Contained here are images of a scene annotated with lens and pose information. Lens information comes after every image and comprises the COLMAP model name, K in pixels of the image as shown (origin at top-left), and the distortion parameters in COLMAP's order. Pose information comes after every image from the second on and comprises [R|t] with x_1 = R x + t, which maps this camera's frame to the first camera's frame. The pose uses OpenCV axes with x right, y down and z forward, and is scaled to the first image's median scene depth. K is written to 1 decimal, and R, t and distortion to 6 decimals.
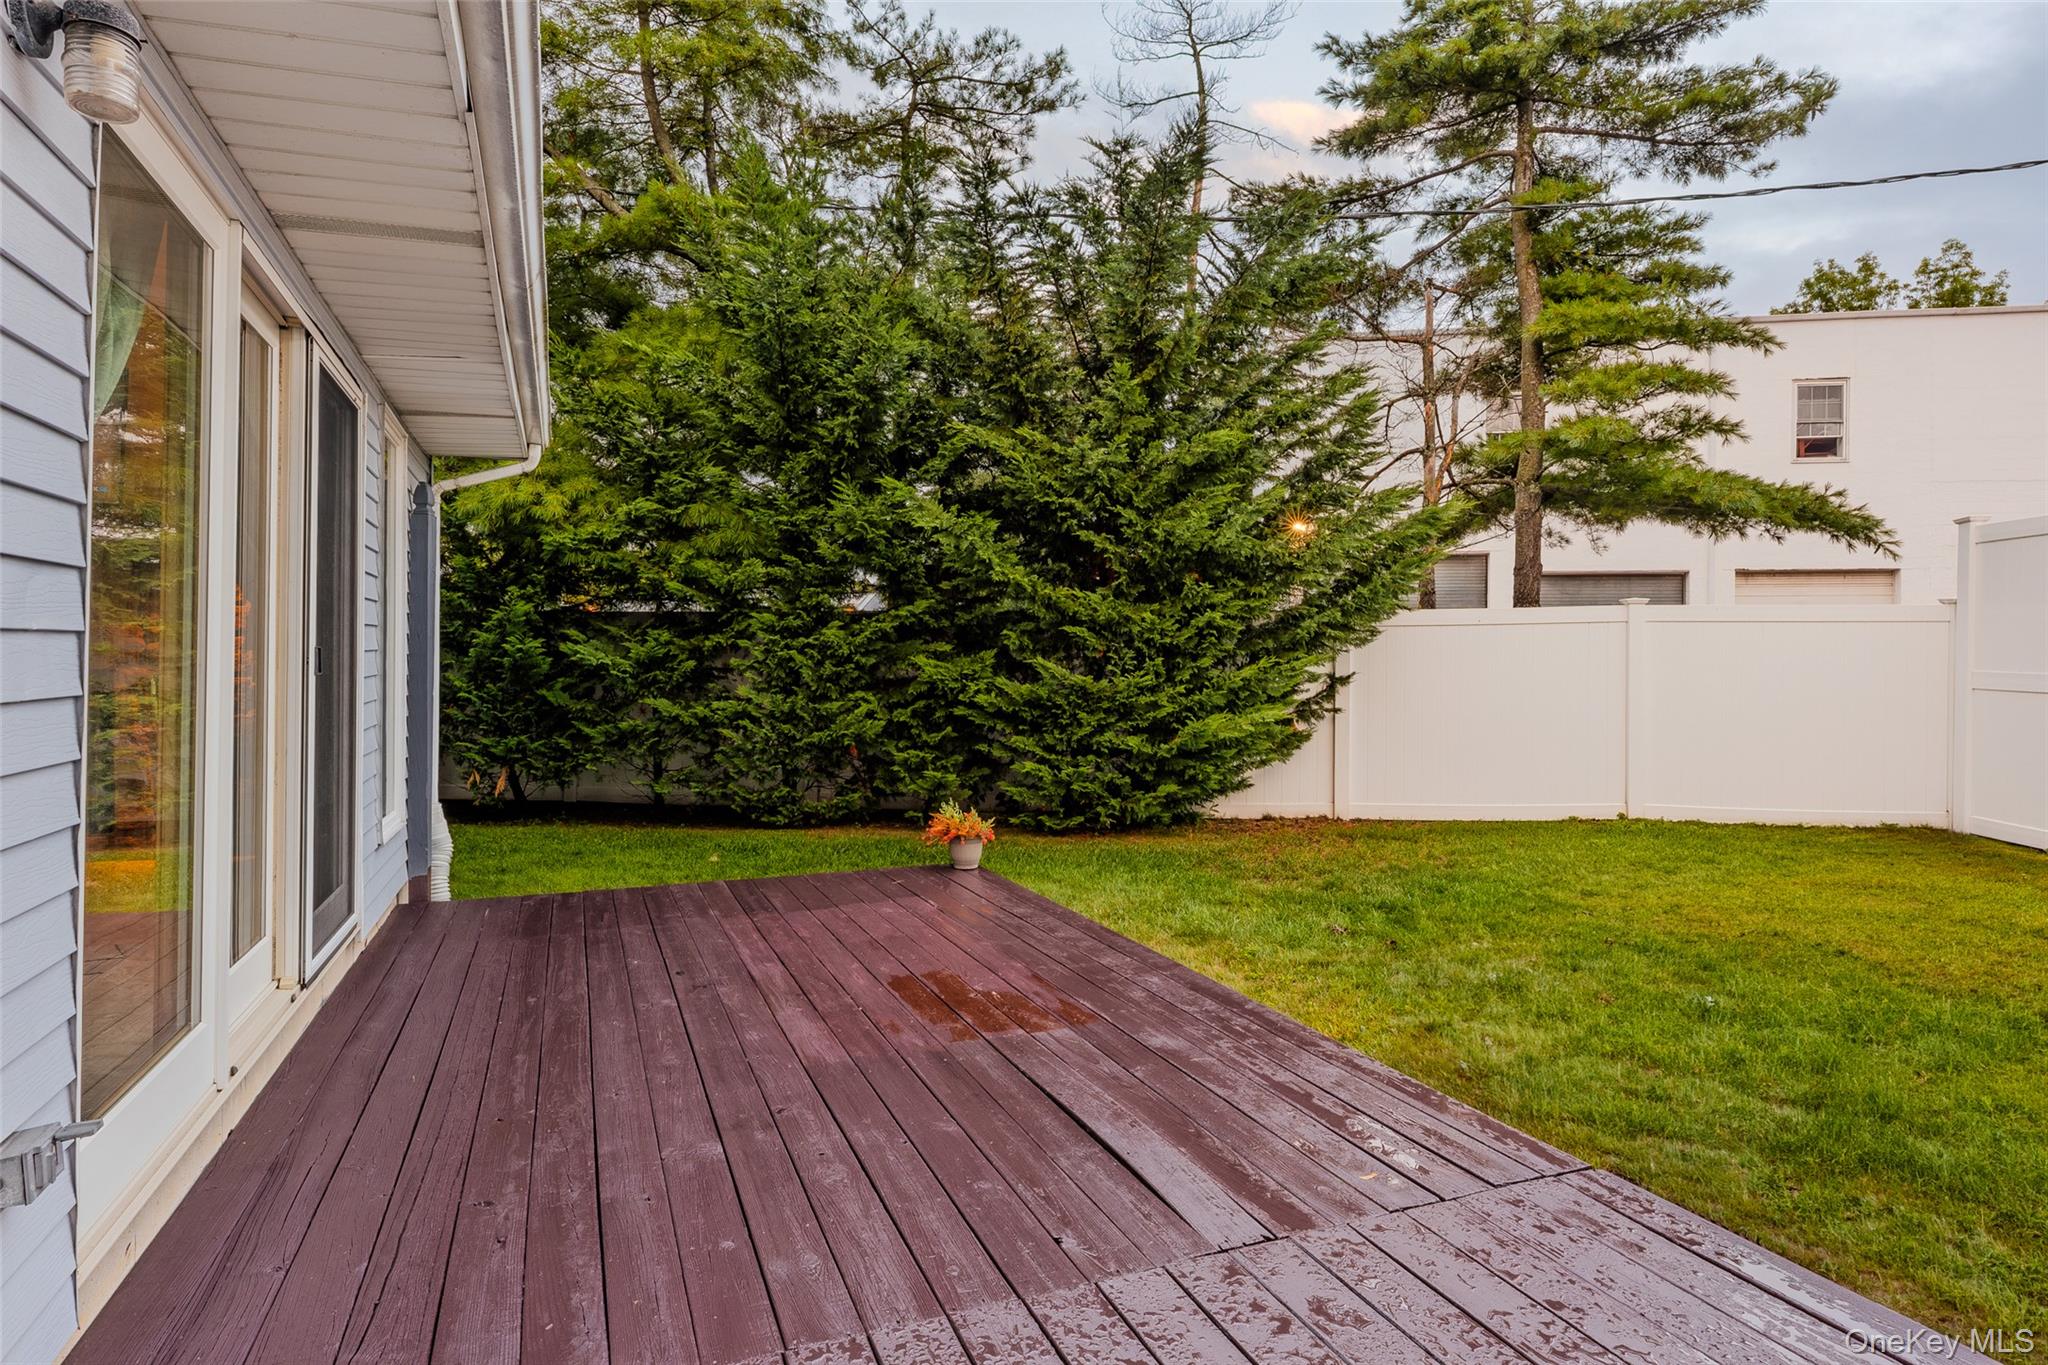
lens RADIAL K [[1109.4, 0, 1022.4], [0, 1109.4, 651.5], [0, 0, 1]] dist [-0.000461, -0.000354]
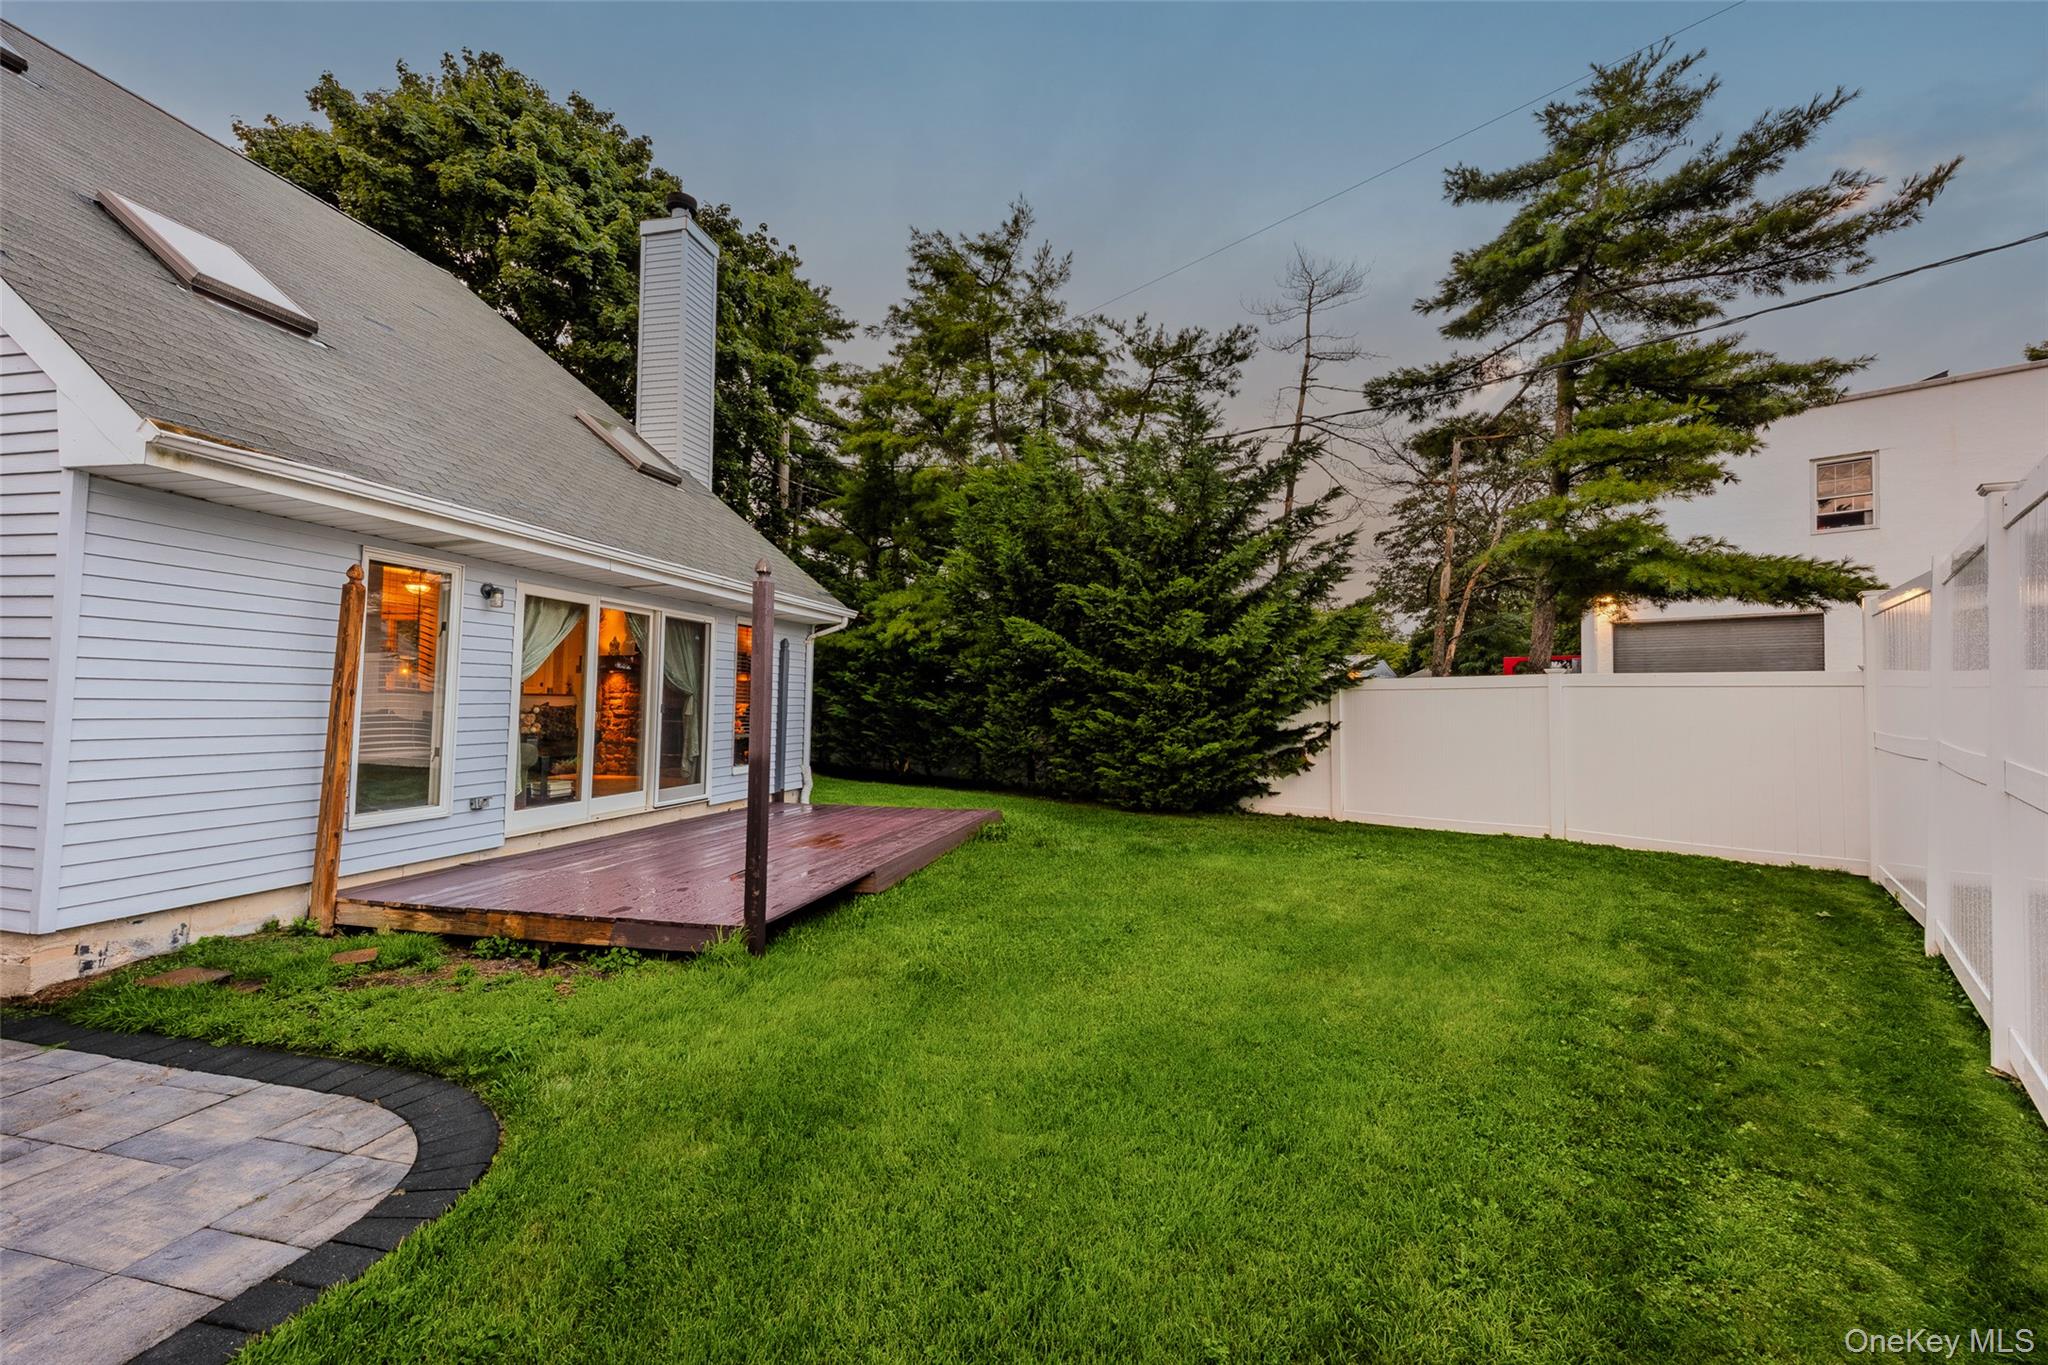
lens RADIAL K [[816.0, 0, 1029.2], [0, 816.0, 666.1], [0, 0, 1]] dist [0.001776, 0.000173]
pose [[0.817351, -0.017917, -0.575862, 0.583003], [-0.007590, 0.999095, -0.041857, -0.006374], [0.576091, 0.038583, 0.816475, -0.133632]]
